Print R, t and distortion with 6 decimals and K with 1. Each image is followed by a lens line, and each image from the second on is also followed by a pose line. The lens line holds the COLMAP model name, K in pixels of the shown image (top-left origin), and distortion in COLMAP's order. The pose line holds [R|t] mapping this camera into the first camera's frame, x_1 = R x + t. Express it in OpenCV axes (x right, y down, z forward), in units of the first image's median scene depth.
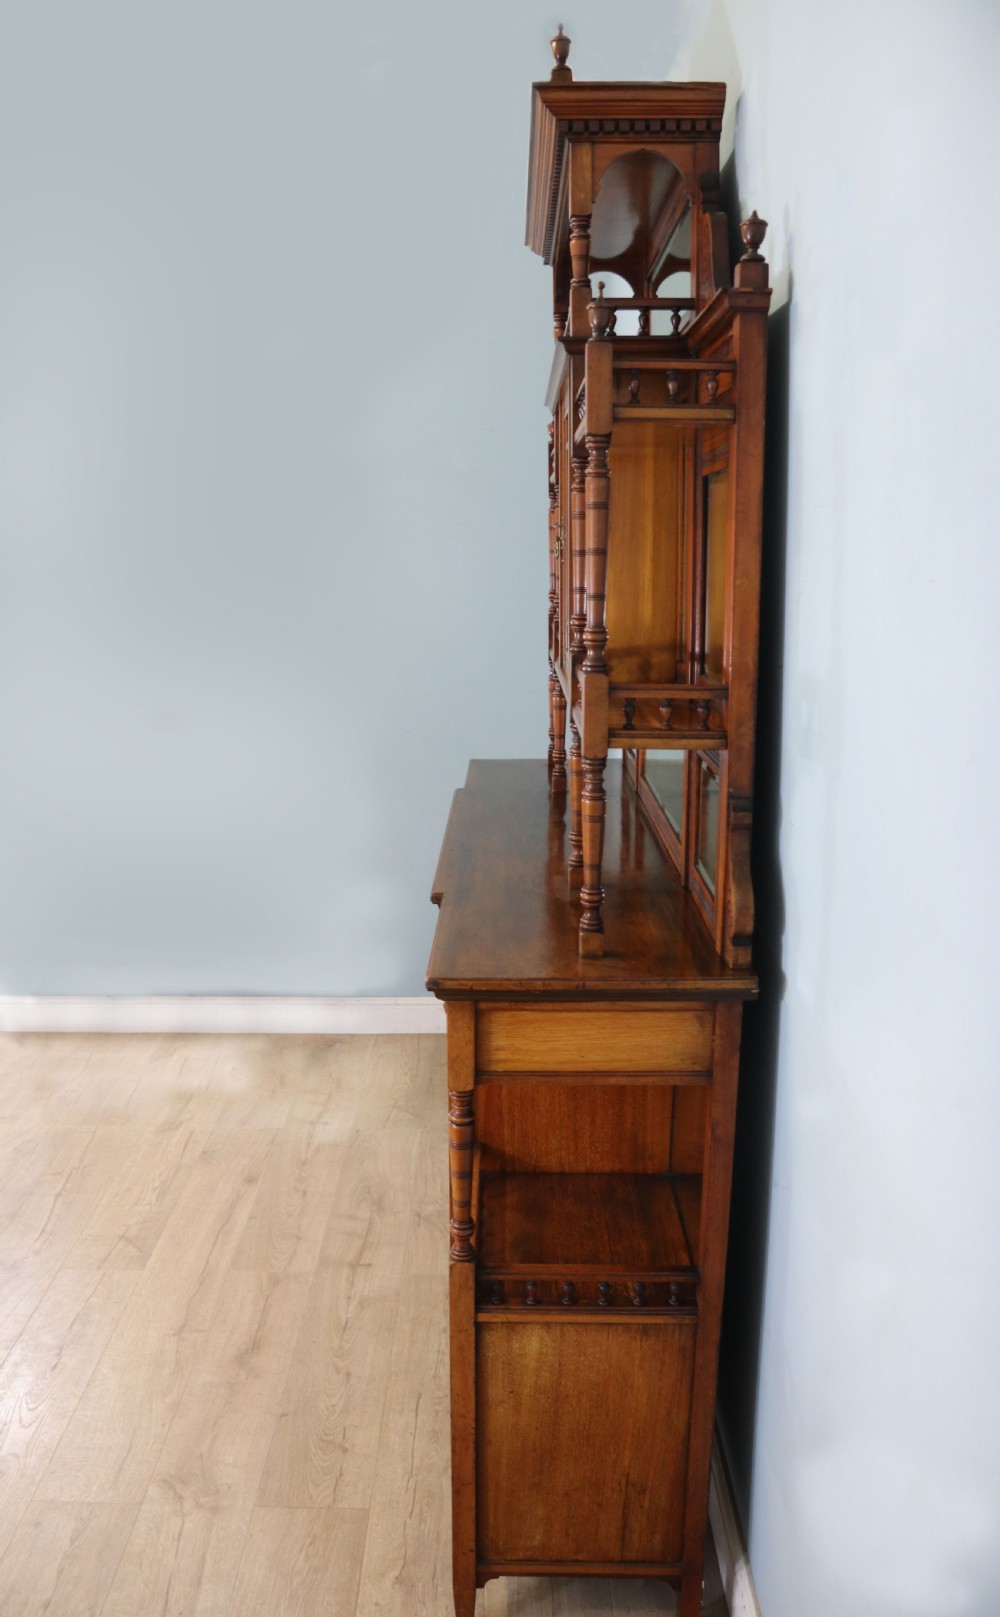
lens RADIAL K [[1225.5, 0, 466.7], [0, 1225.5, 790.1], [0, 0, 1]] dist [-0.150338, 0.068437]
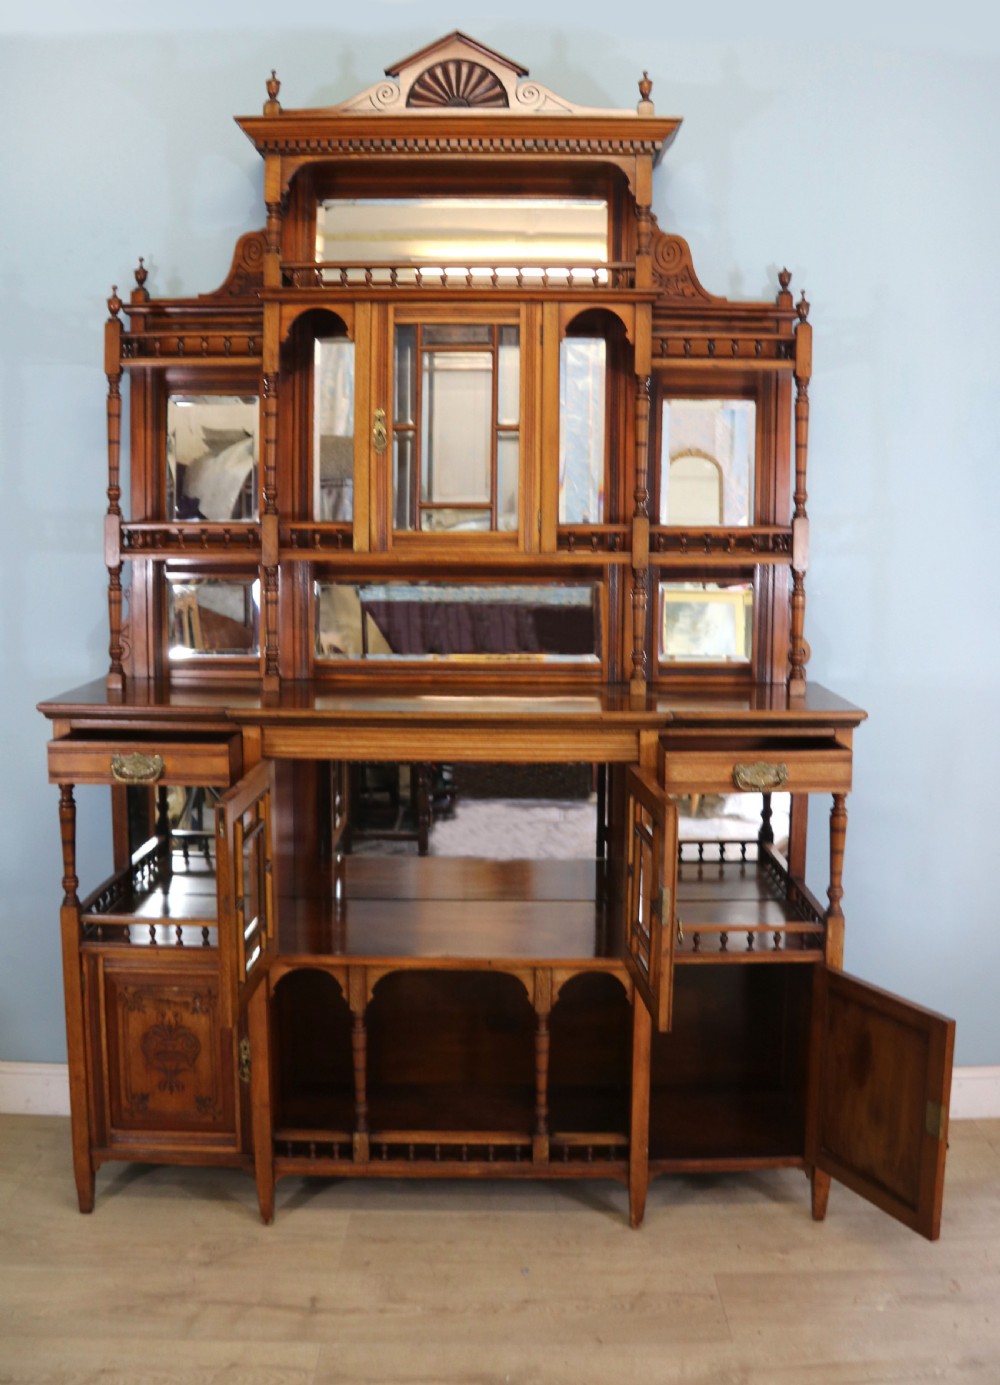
lens RADIAL K [[1207.0, 0, 518.8], [0, 1207.0, 576.1], [0, 0, 1]] dist [-0.169245, 0.095998]
pose [[-0.036576, -0.045765, 0.998282, -1.356476], [0.185766, 0.981228, 0.051790, -0.156399], [-0.981913, 0.187341, -0.027388, 1.294690]]
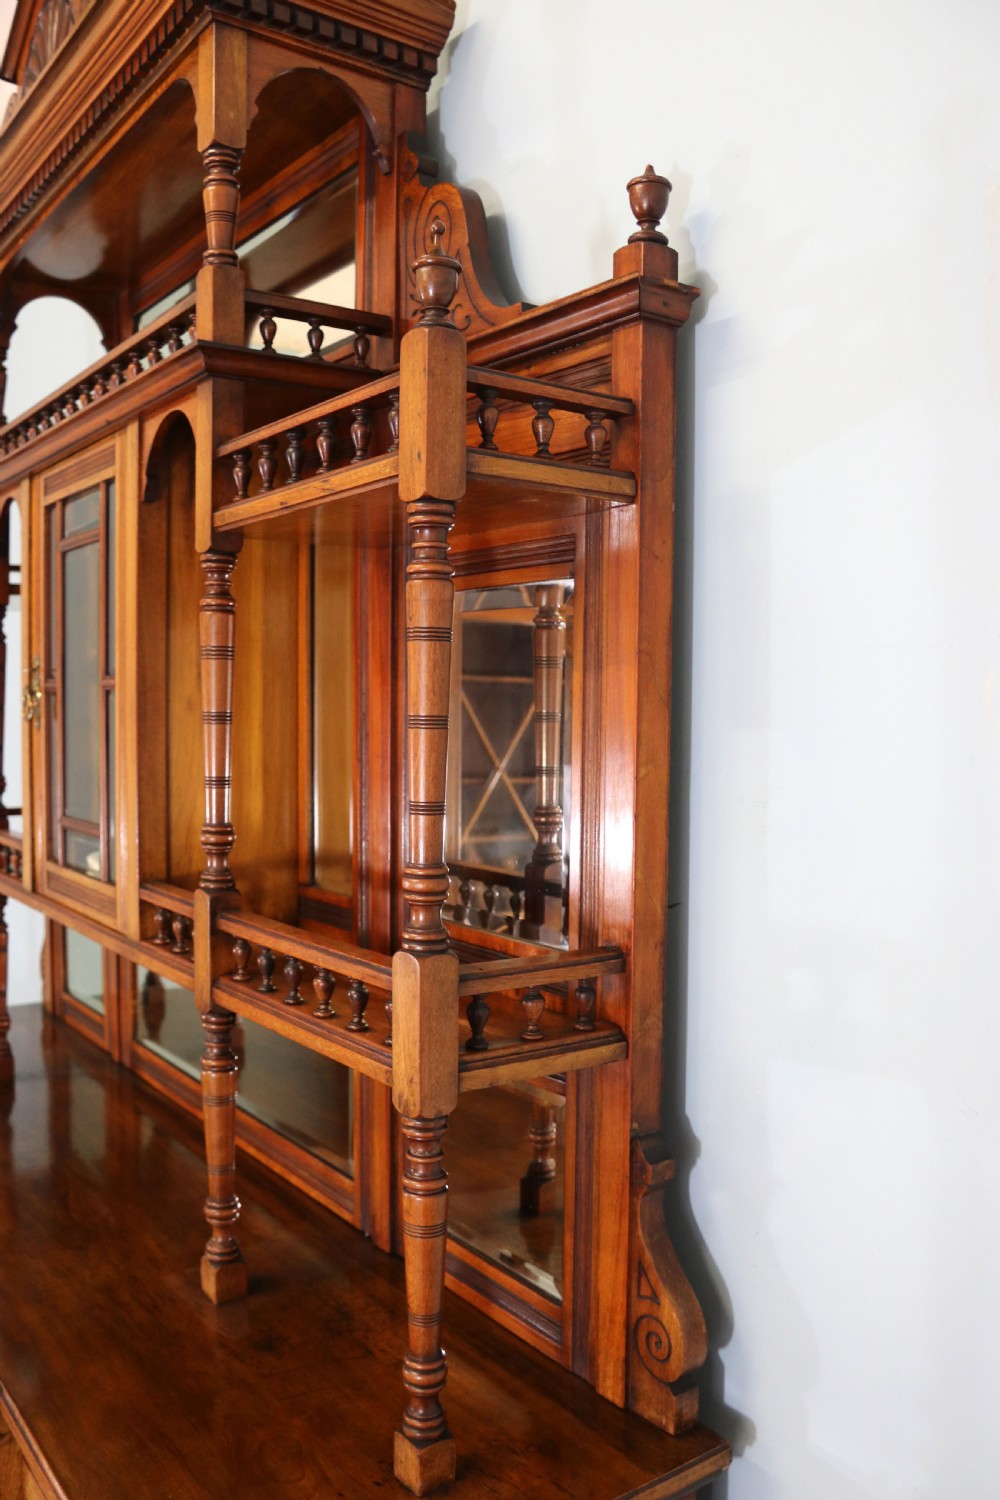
lens RADIAL K [[1239.1, 0, 513.5], [0, 1239.1, 758.2], [0, 0, 1]] dist [-0.108754, 0.023580]
pose [[0.781803, -0.016849, 0.623298, -0.171825], [0.107715, 0.988255, -0.108393, -0.105494], [-0.614151, 0.151881, 0.774436, 0.504374]]
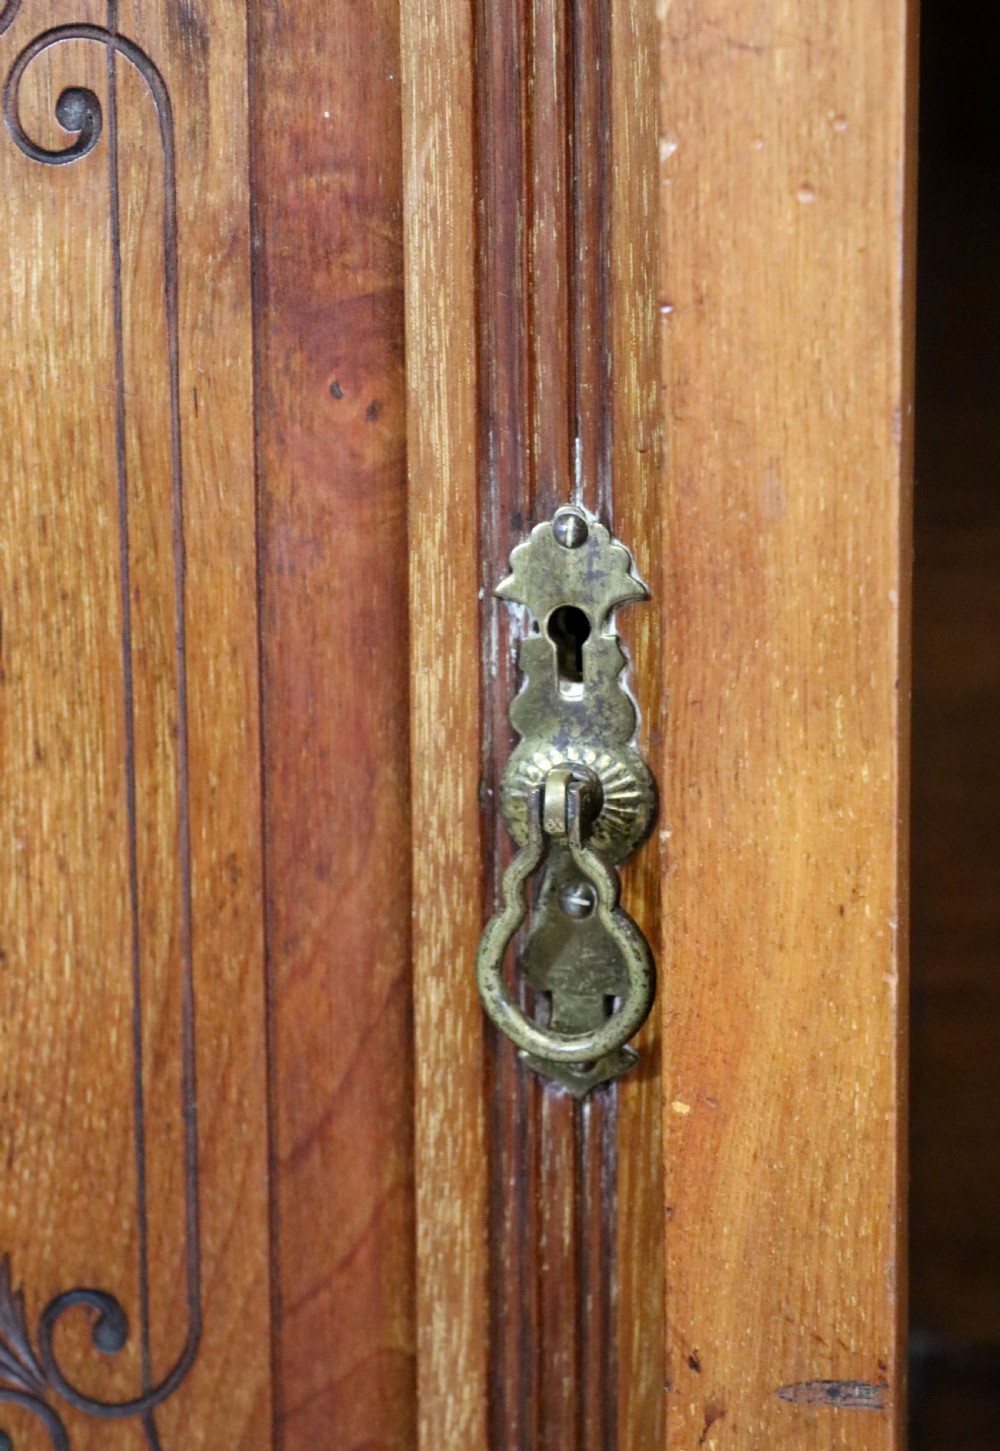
lens RADIAL K [[2888.8, 0, 505.4], [0, 2888.8, 726.4], [0, 0, 1]] dist [0.057685, 0.000000]
pose [[0.128096, -0.137930, 0.982124, -0.243420], [0.196265, 0.974223, 0.111222, 0.384415], [-0.972148, 0.178510, 0.151864, 1.648702]]
